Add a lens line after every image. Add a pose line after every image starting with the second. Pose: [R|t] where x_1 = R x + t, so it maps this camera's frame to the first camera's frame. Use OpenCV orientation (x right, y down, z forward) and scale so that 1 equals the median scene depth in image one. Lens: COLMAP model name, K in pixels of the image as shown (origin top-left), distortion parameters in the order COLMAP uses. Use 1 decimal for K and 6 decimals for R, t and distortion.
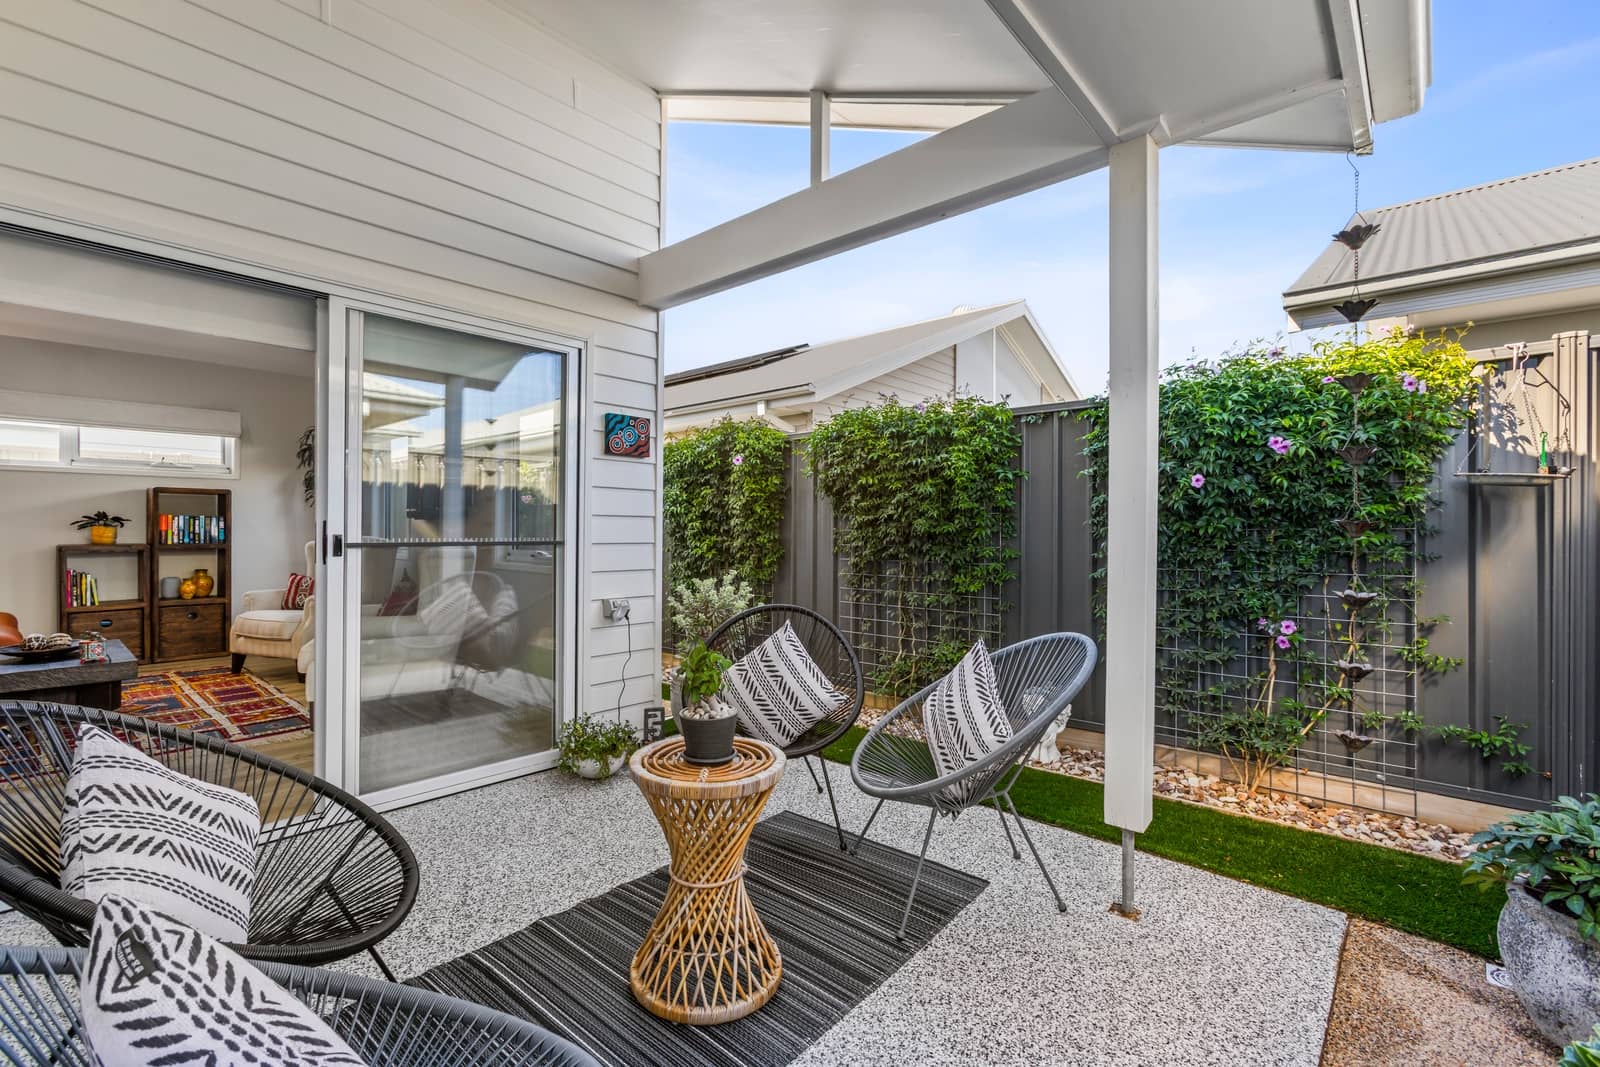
lens RADIAL K [[728.2, 0, 794.3], [0, 728.2, 531.0], [0, 0, 1]] dist [-0.011783, 0.004654]
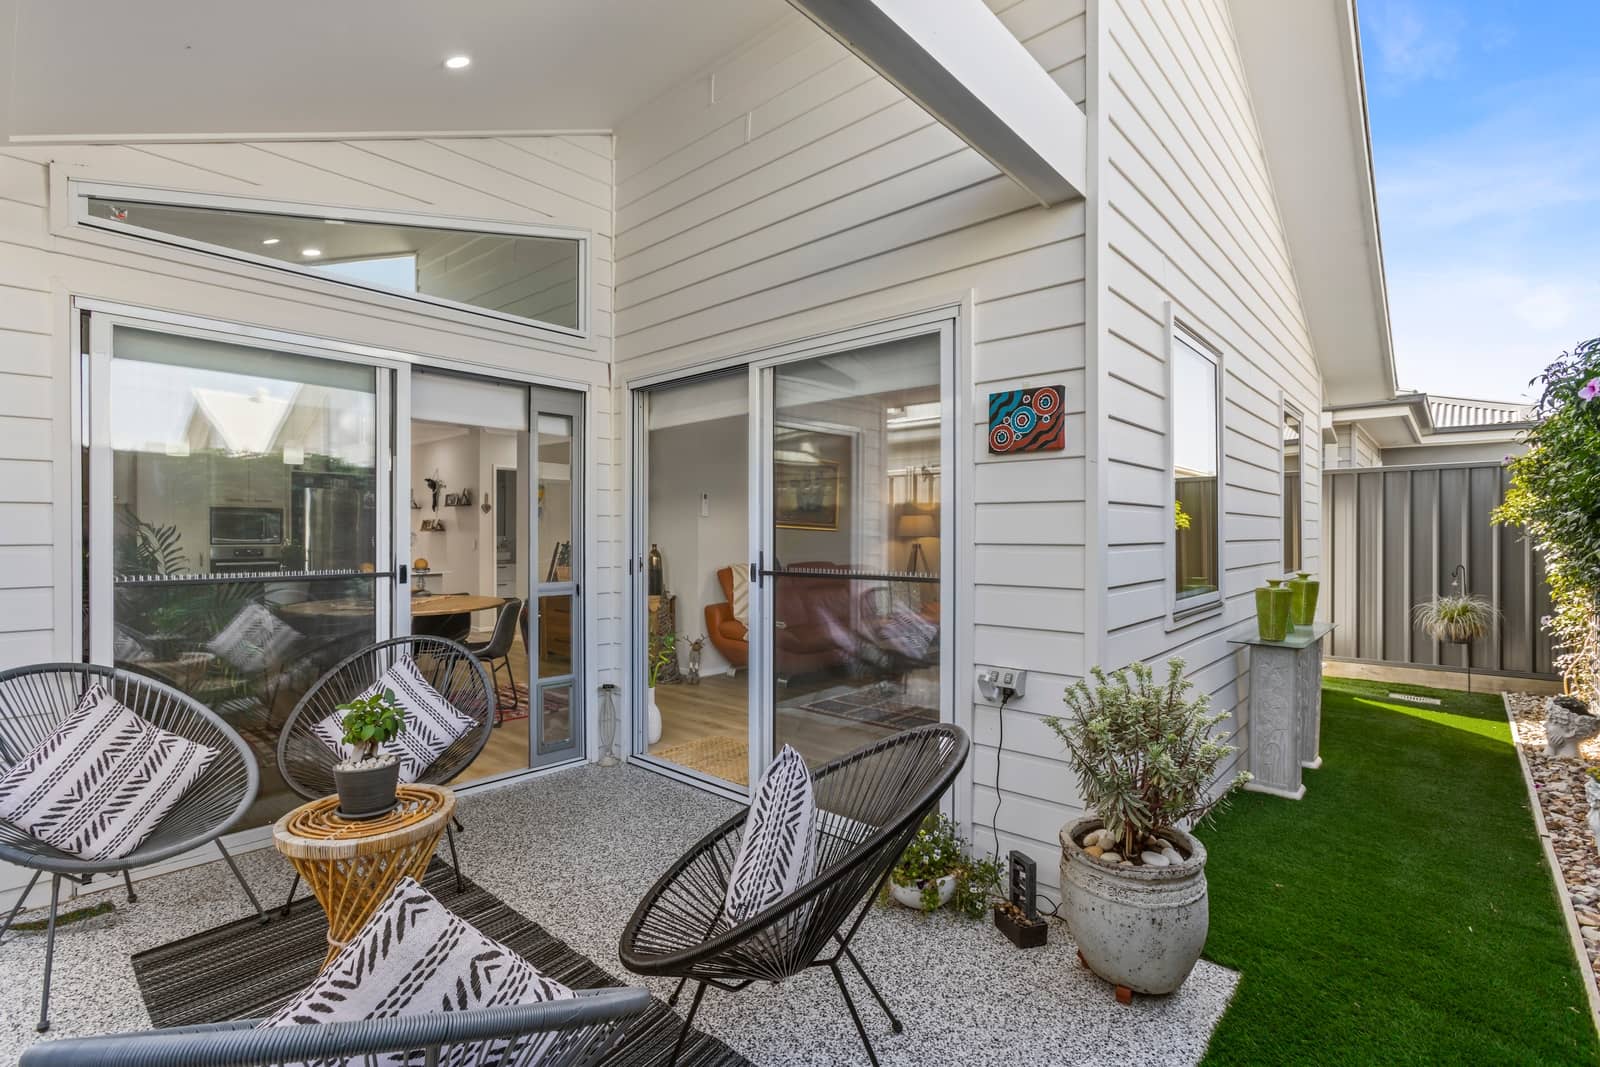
lens RADIAL K [[728.2, 0, 796.3], [0, 728.2, 534.4], [0, 0, 1]] dist [-0.011783, 0.004654]
pose [[-0.015775, -0.003547, -0.999869, 0.430143], [-0.001594, 0.999993, -0.003522, -0.027154], [0.999874, 0.001538, -0.015781, 0.822858]]
